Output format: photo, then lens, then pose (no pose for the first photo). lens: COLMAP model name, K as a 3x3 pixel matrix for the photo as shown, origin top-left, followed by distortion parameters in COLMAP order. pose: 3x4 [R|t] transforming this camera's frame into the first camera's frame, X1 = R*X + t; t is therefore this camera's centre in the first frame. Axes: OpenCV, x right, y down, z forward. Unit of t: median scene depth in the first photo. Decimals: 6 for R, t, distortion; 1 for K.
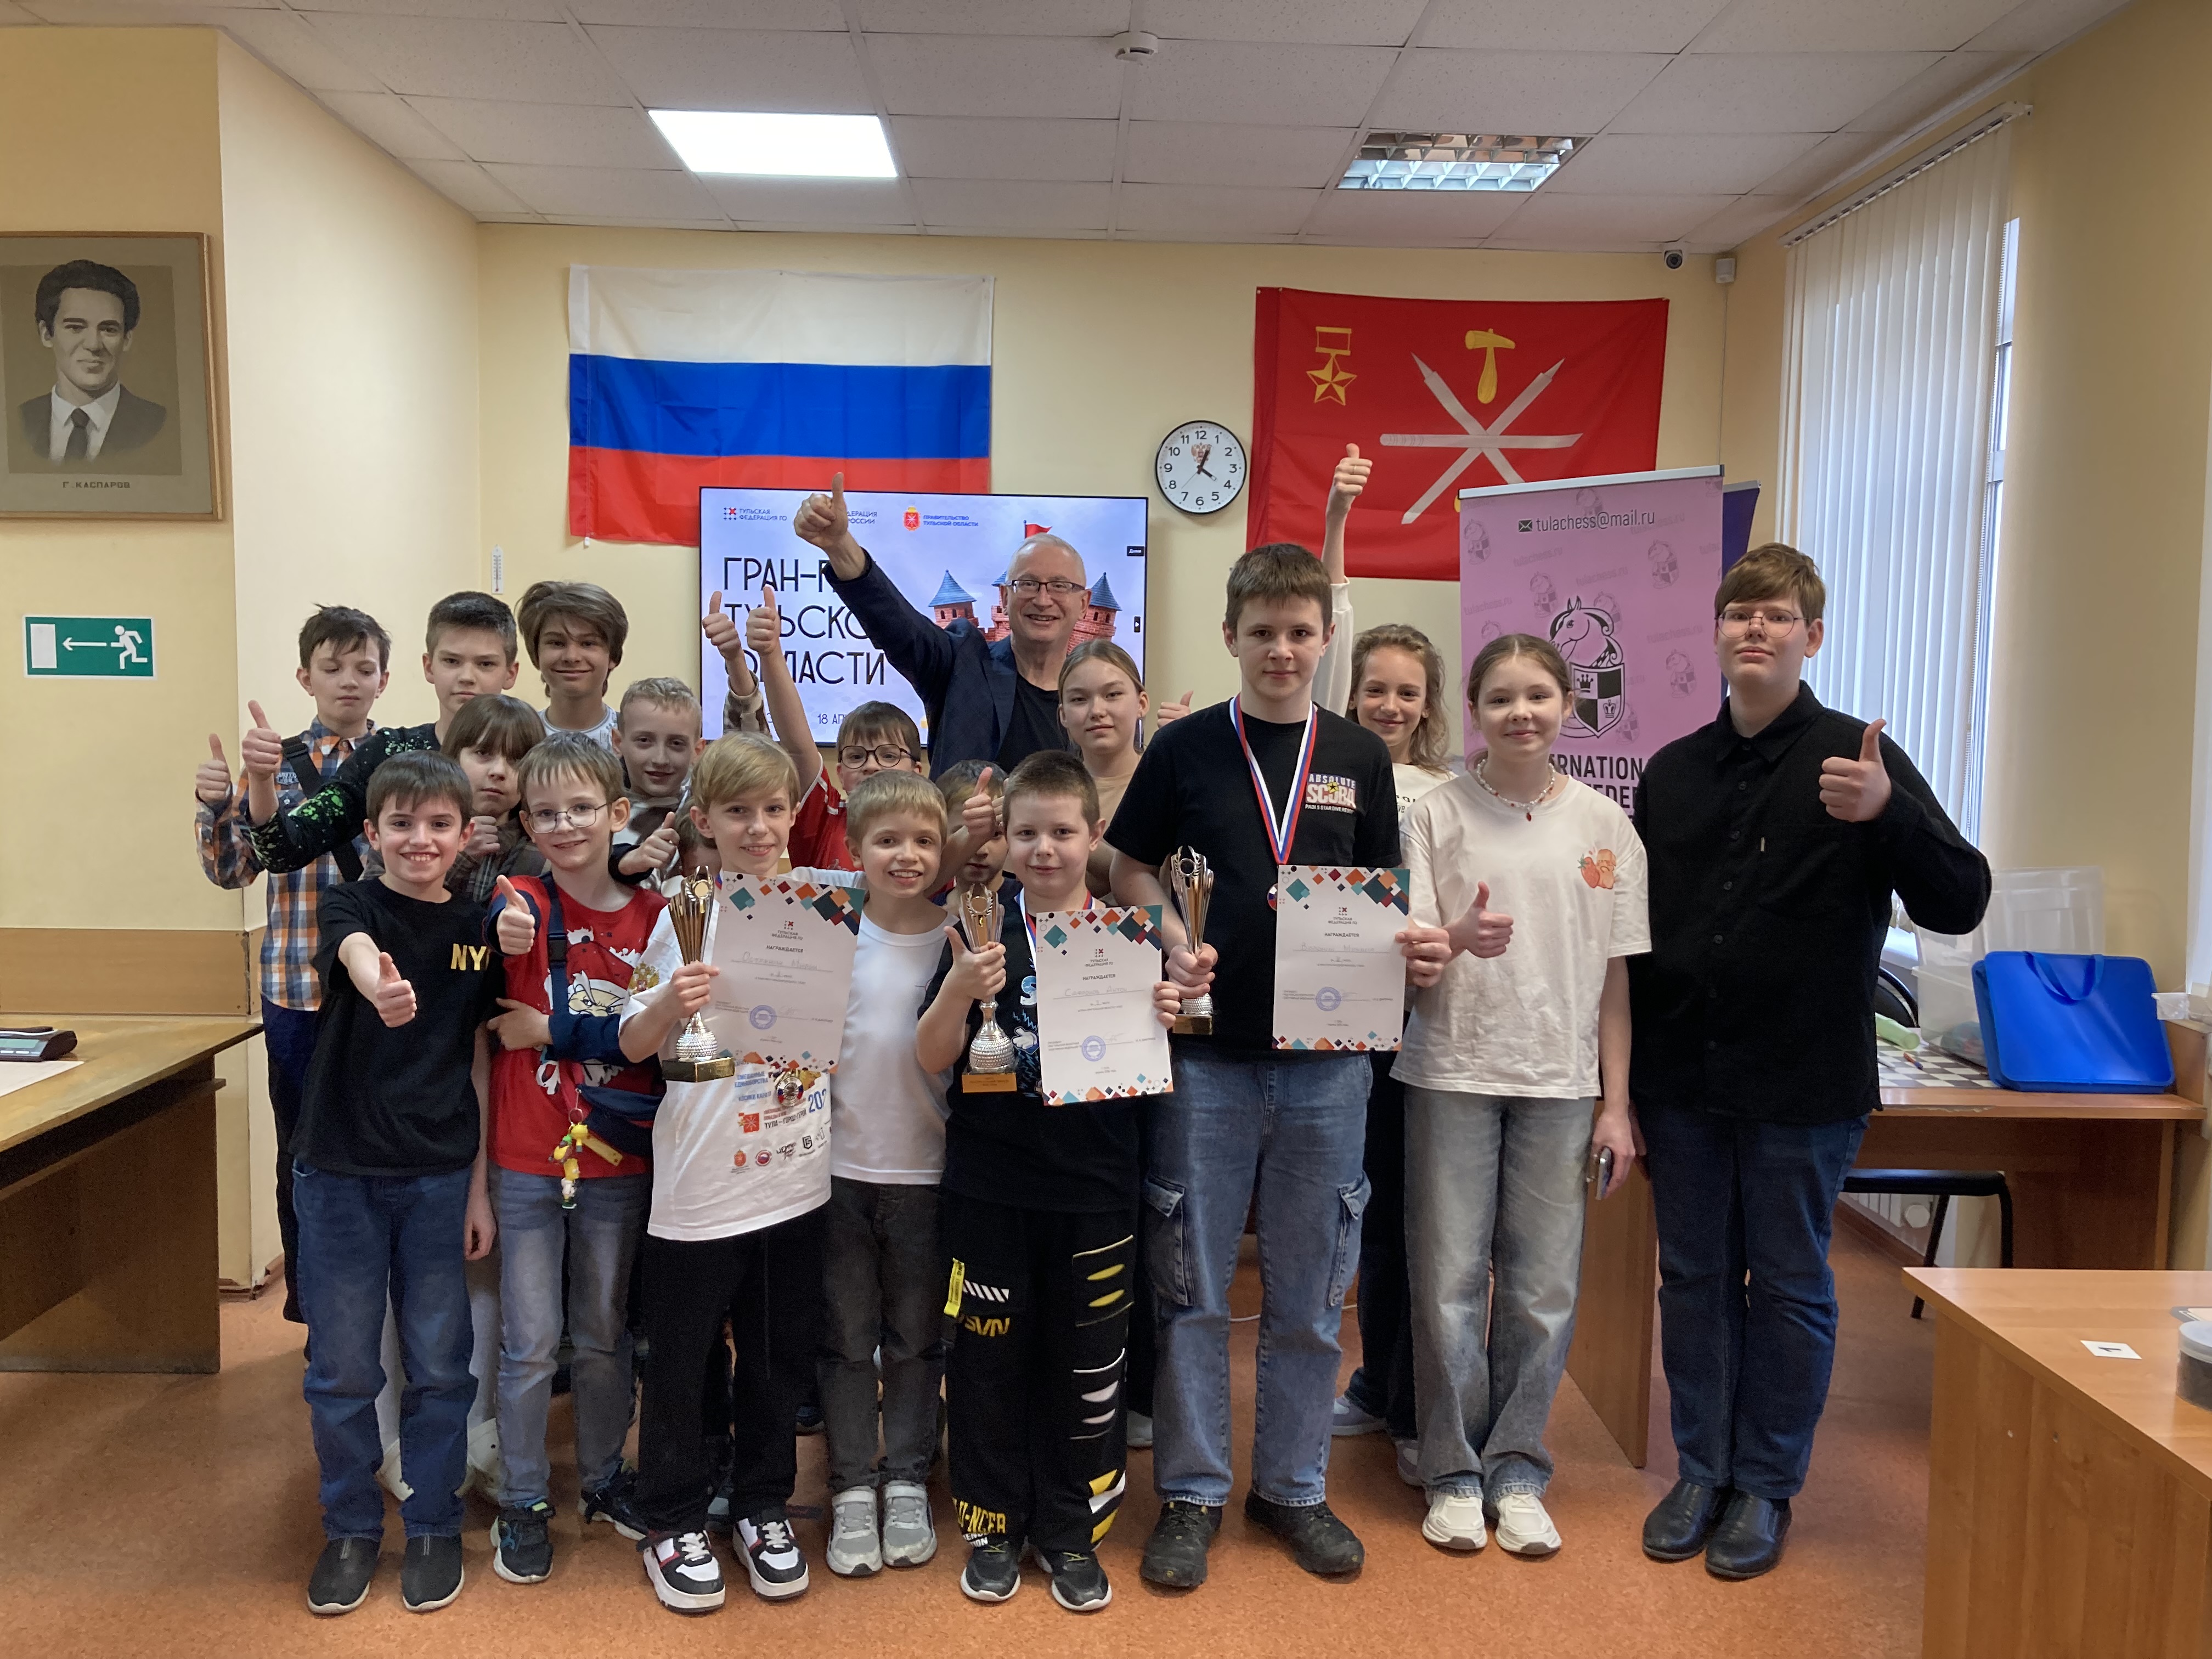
lens RADIAL K [[1868.0, 0, 1096.1], [0, 1868.0, 826.0], [0, 0, 1]] dist [-0.005053, 0.020710]
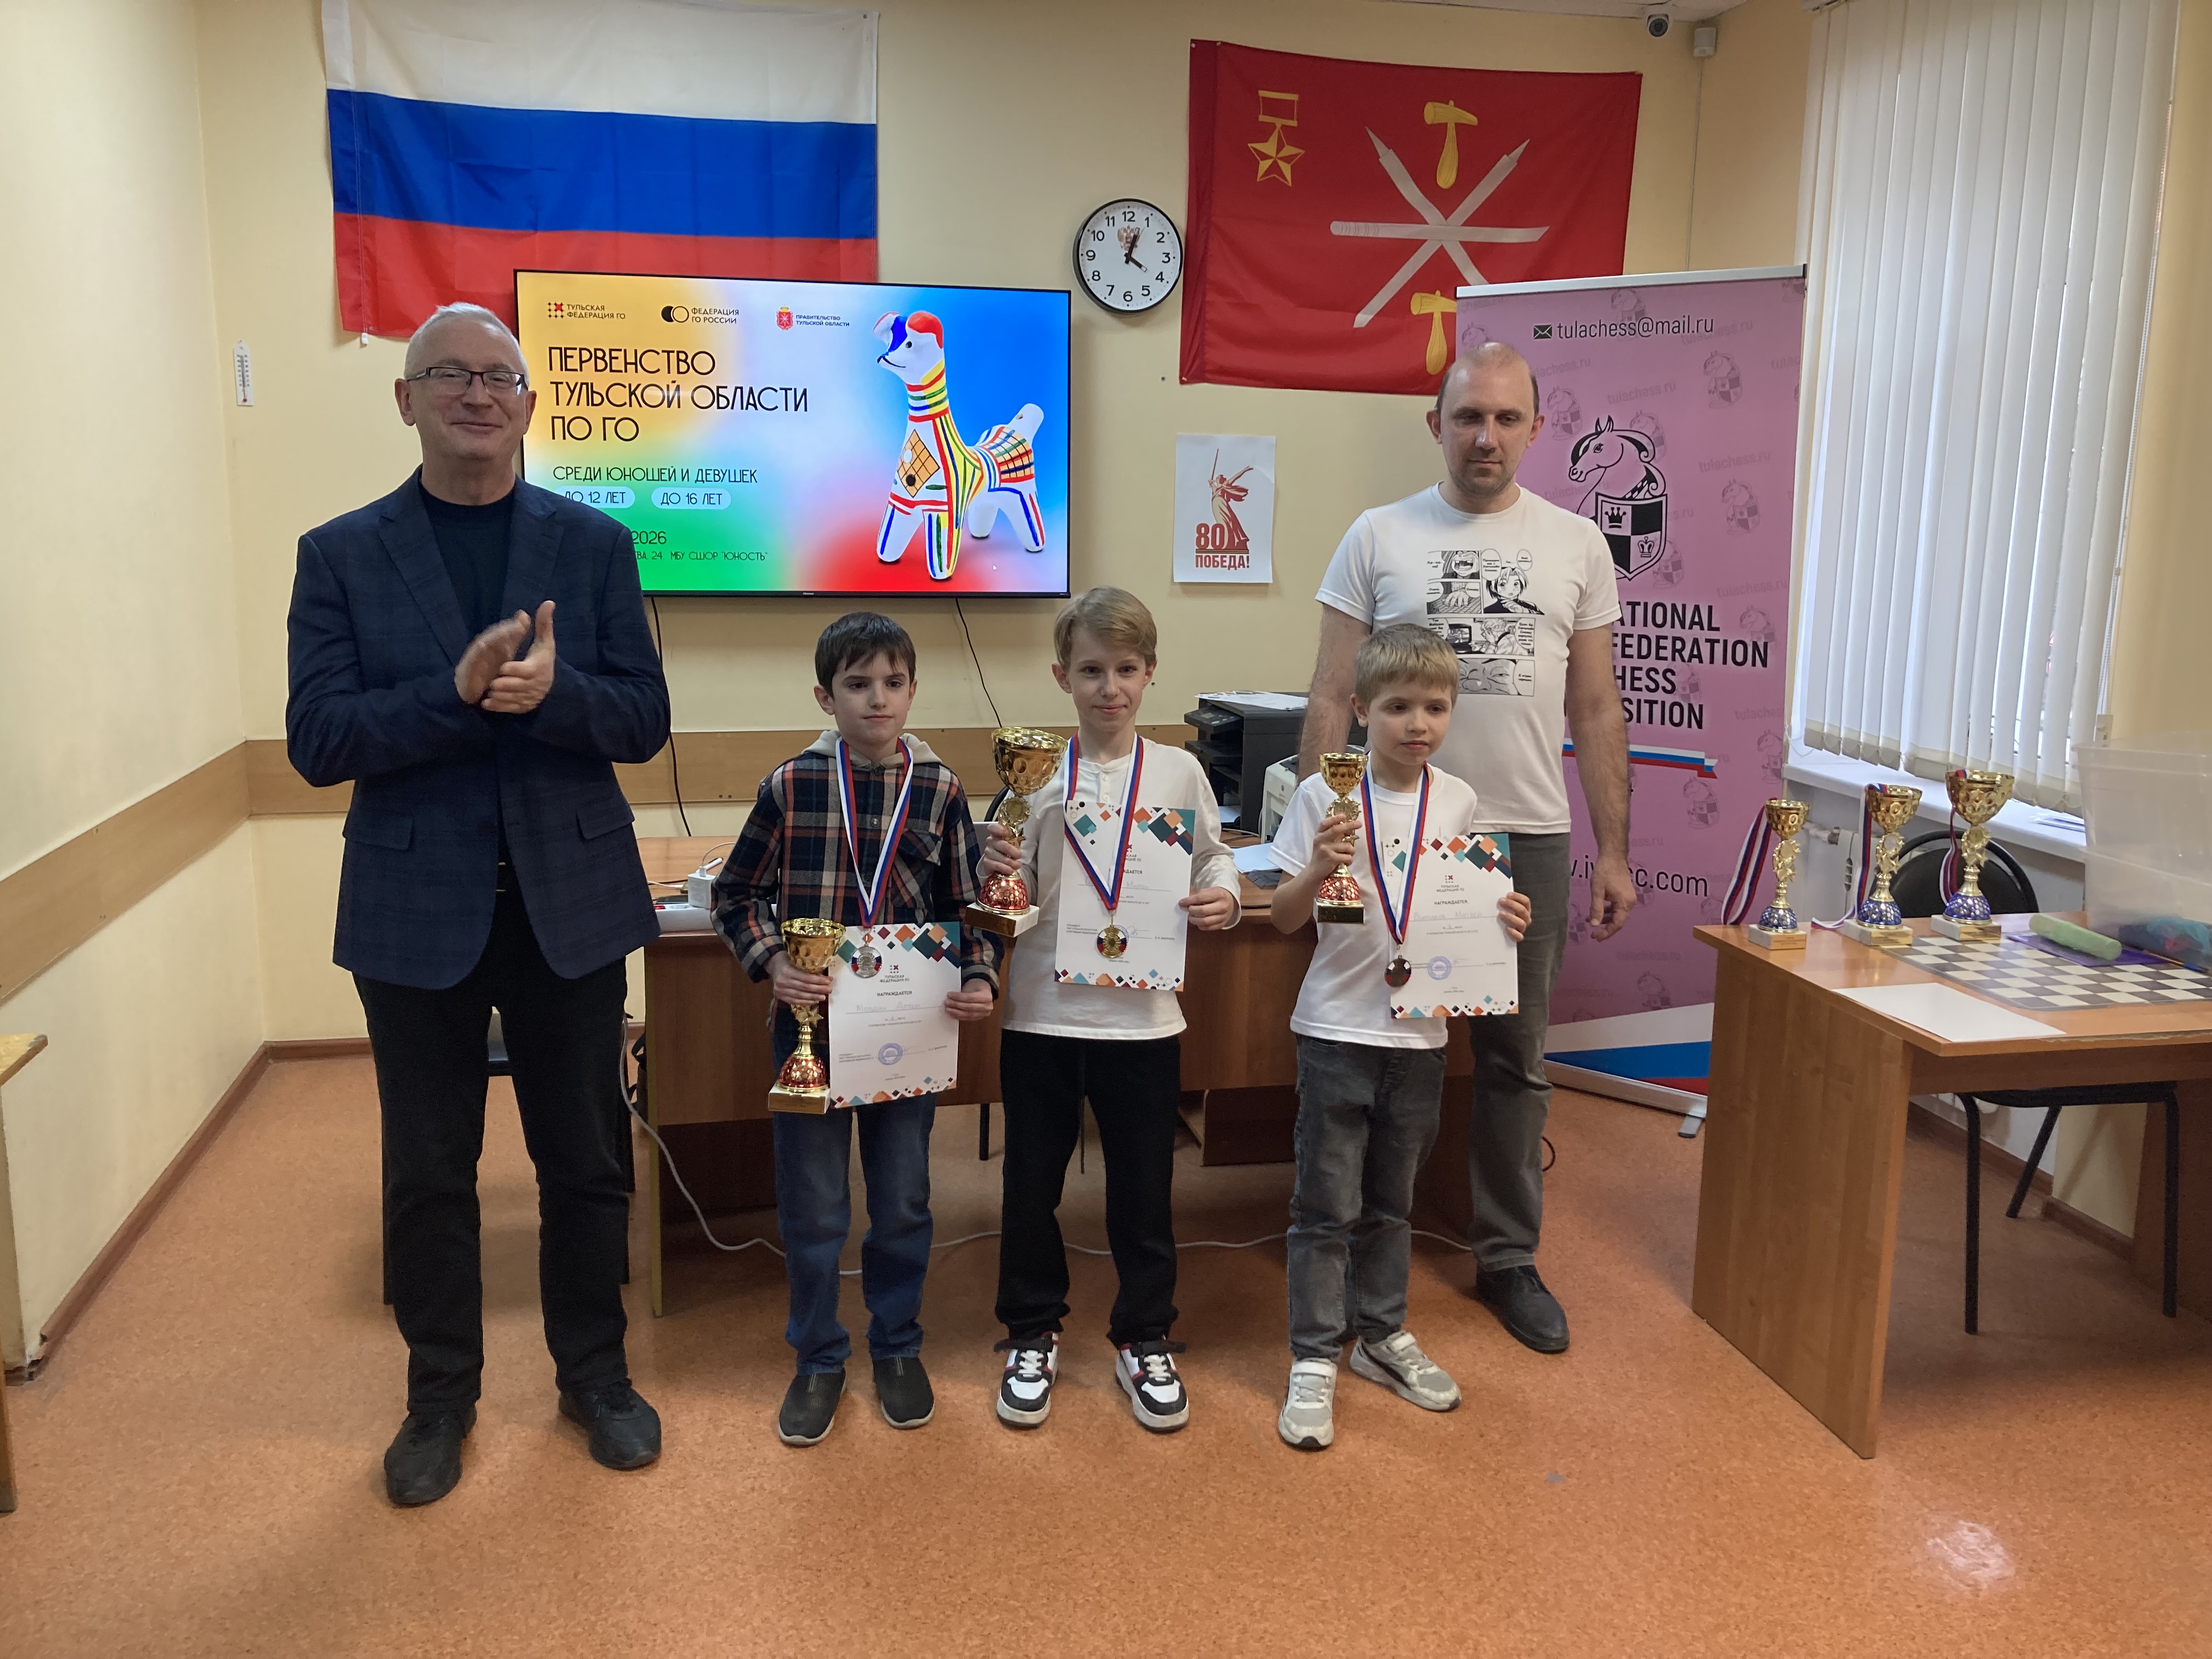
lens RADIAL K [[1868.0, 0, 1133.4], [0, 1868.0, 802.2], [0, 0, 1]] dist [-0.005053, 0.020710]
pose [[0.980354, -0.036829, 0.193776, -0.115910], [0.019215, 0.995573, 0.092003, -0.024455], [-0.196306, -0.086472, 0.976722, 0.155290]]
